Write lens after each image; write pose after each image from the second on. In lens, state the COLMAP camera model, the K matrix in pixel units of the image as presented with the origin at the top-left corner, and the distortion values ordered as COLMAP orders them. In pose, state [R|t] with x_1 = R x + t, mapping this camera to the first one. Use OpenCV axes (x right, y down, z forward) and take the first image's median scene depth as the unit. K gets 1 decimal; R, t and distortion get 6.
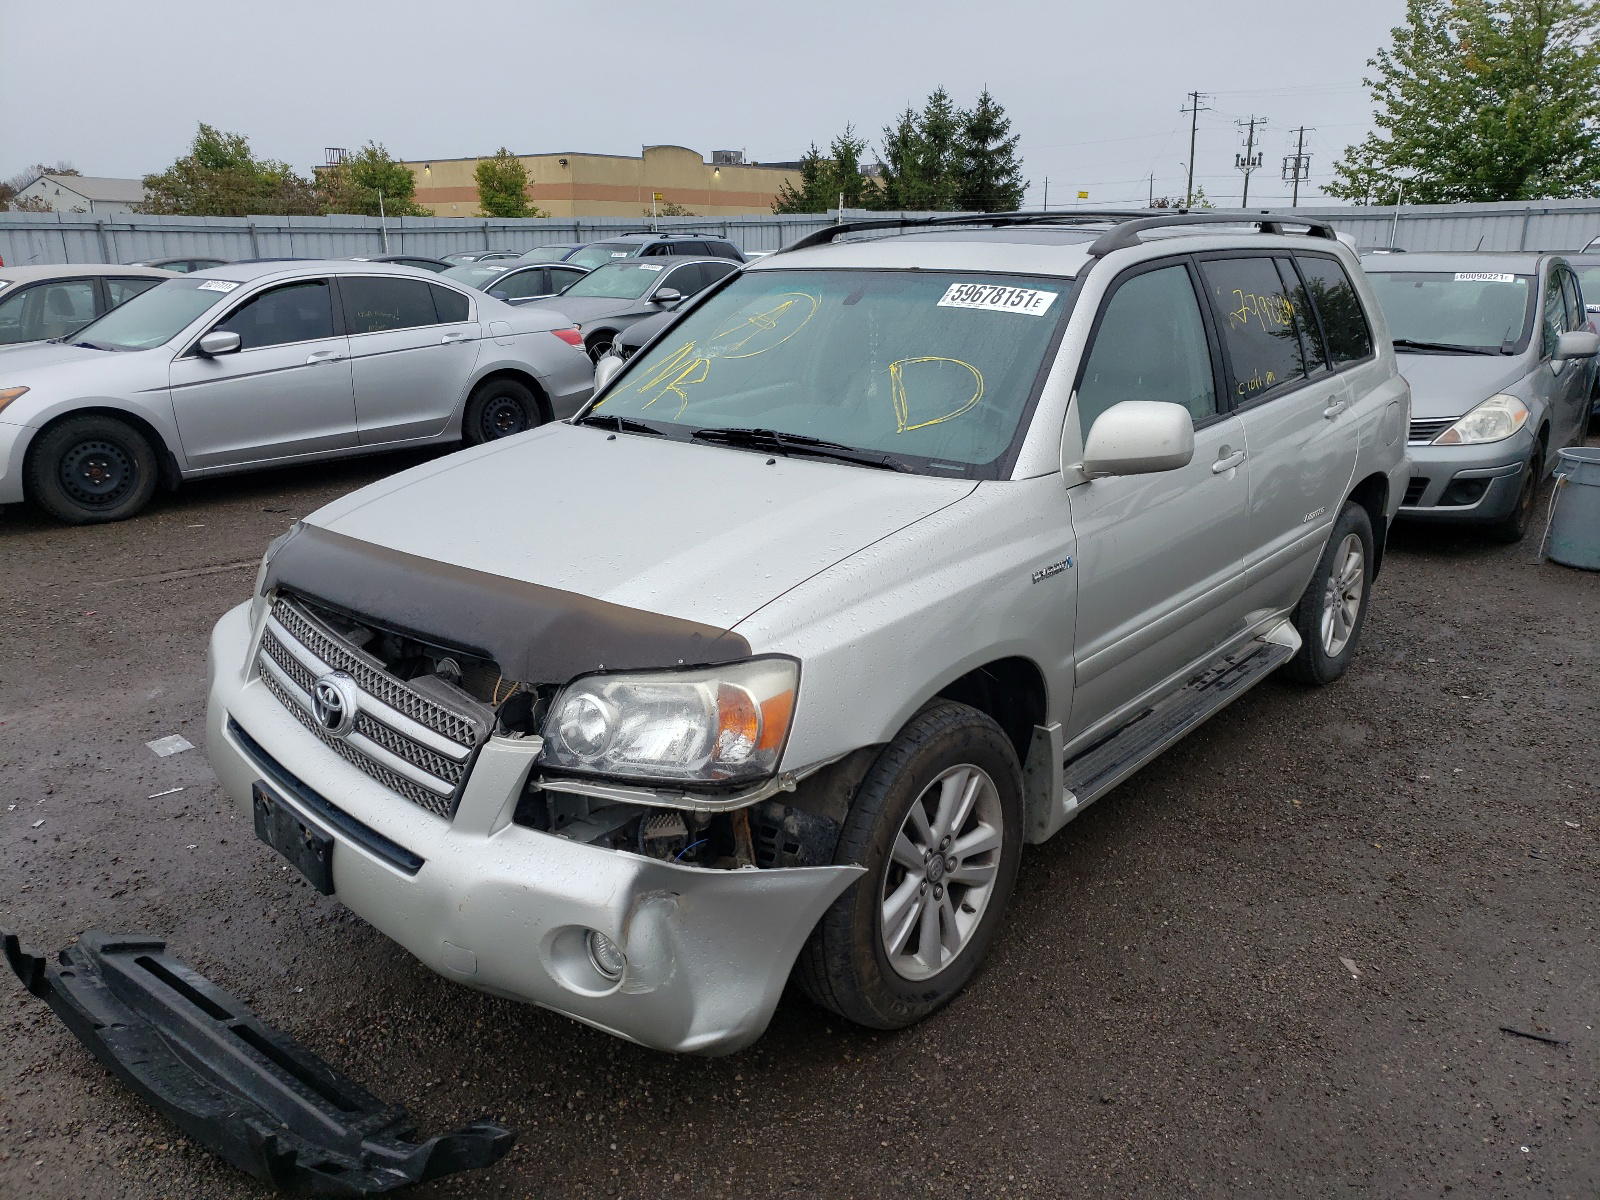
lens RADIAL K [[1127.6, 0, 800.0], [0, 1127.6, 600.0], [0, 0, 1]] dist [0.000448, 0.024623]
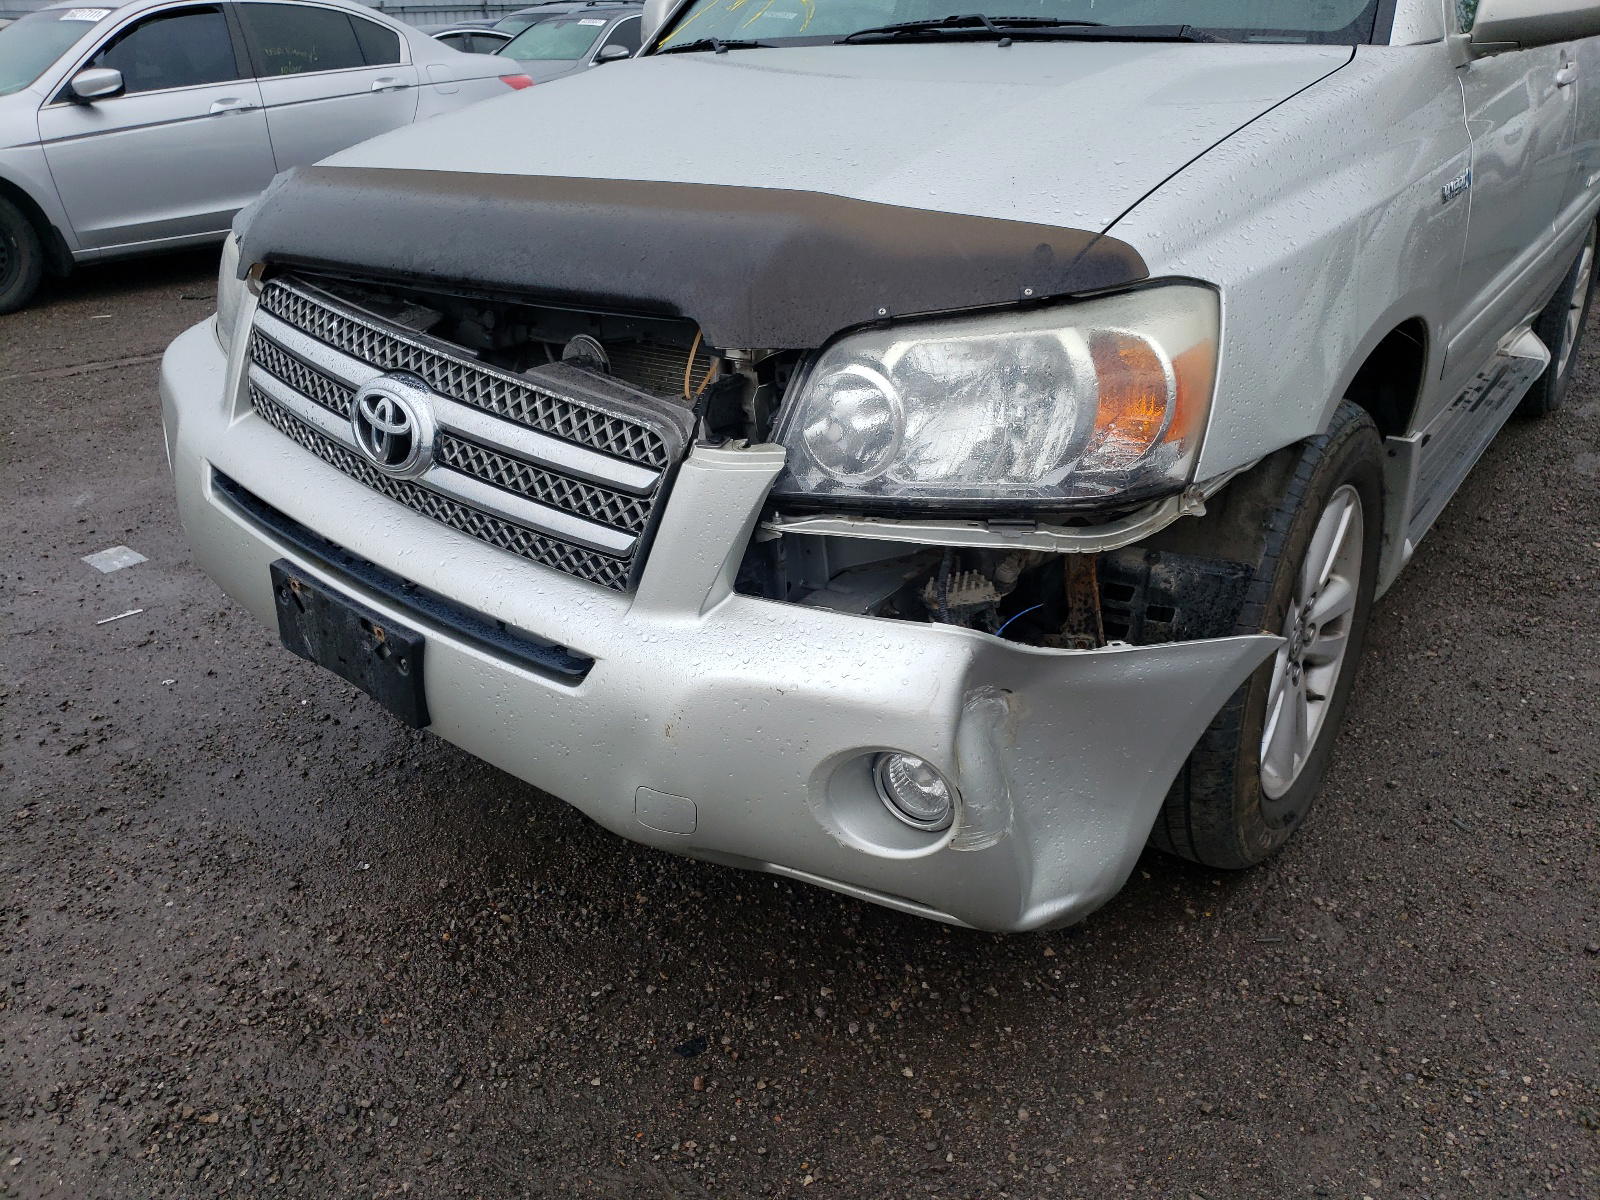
lens RADIAL K [[1127.6, 0, 800.0], [0, 1127.6, 600.0], [0, 0, 1]] dist [0.000448, 0.024623]
pose [[0.997356, -0.055802, 0.046549, -0.232511], [0.047870, 0.986456, 0.156883, 0.101908], [-0.054673, -0.154240, 0.986520, 0.380075]]
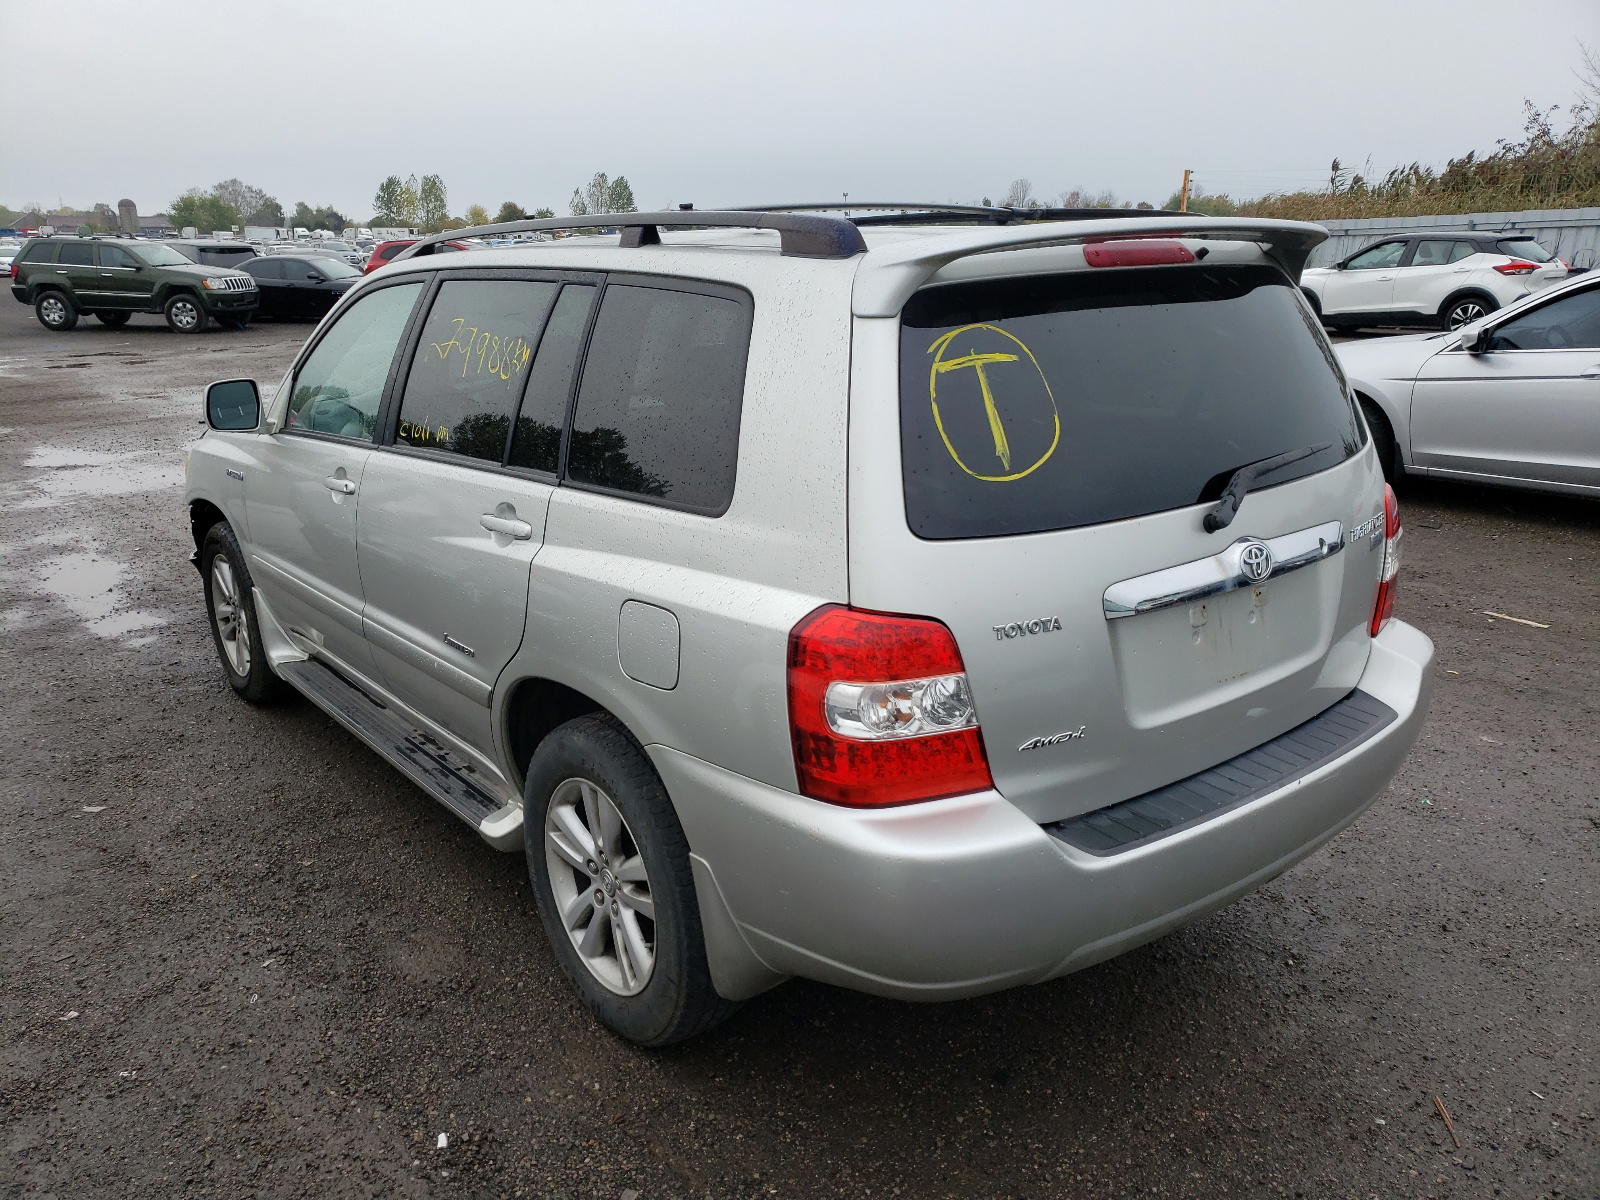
lens RADIAL K [[1127.6, 0, 800.0], [0, 1127.6, 600.0], [0, 0, 1]] dist [0.000448, 0.024623]
pose [[-0.175830, 0.267043, -0.947508, 1.715685], [-0.233760, 0.923647, 0.303697, -0.589779], [0.956264, 0.274889, -0.099981, 2.000396]]
